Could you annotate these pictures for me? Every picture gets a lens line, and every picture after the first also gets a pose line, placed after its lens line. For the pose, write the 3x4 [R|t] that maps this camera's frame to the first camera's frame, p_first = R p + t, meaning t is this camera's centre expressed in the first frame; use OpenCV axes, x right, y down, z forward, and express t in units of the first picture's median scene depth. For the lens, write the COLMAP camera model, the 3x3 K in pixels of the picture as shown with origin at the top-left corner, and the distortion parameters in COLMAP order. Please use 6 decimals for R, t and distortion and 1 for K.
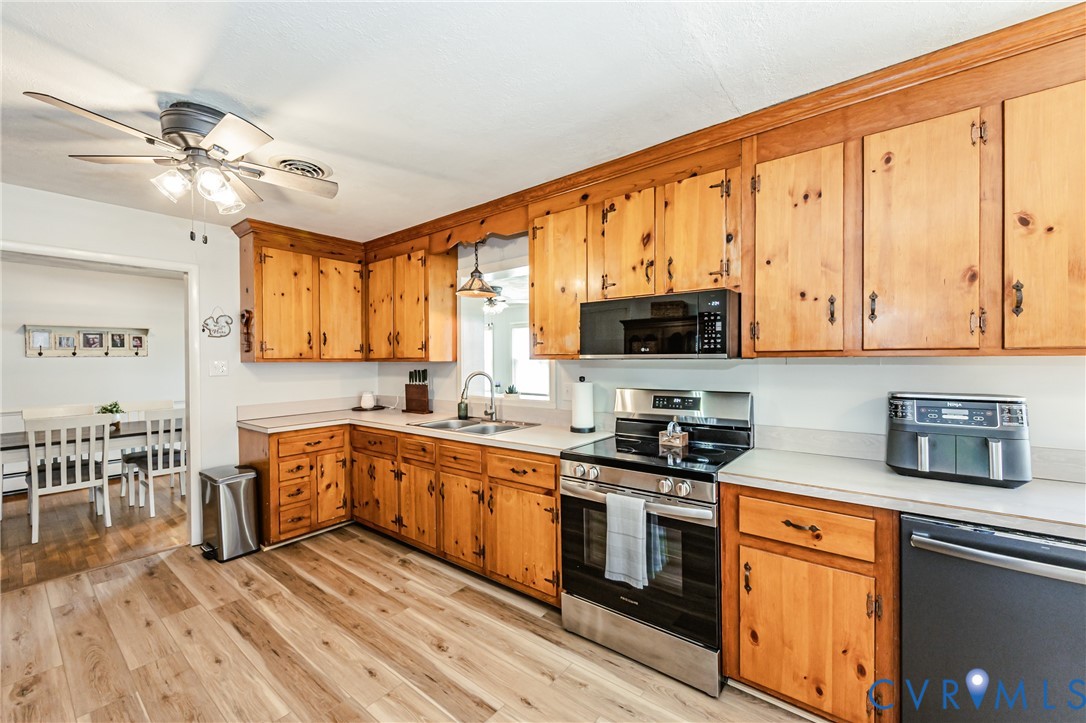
lens RADIAL K [[434.4, 0, 543.0], [0, 434.4, 361.5], [0, 0, 1]] dist [0.001601, 0.000080]
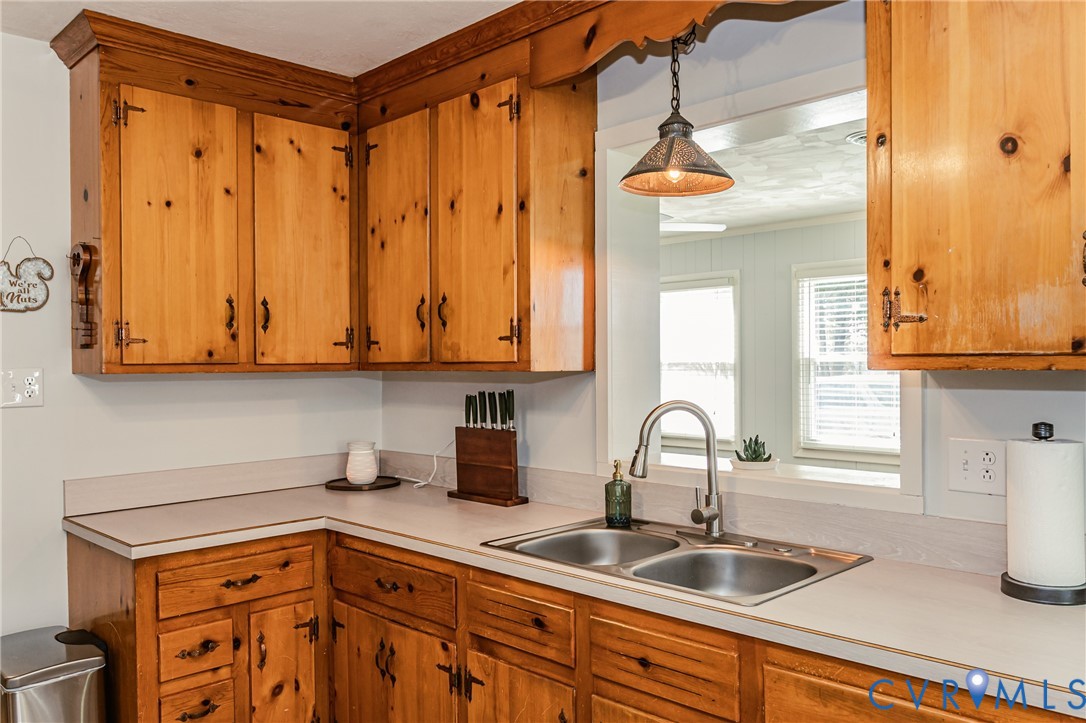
lens RADIAL K [[844.5, 0, 543.0], [0, 844.5, 361.5], [0, 0, 1]] dist [-0.006286, -0.004453]
pose [[0.992040, -0.000357, -0.125919, -0.157722], [0.000184, 0.999999, -0.001390, -0.007930], [0.125919, 0.001355, 0.992040, 0.271937]]
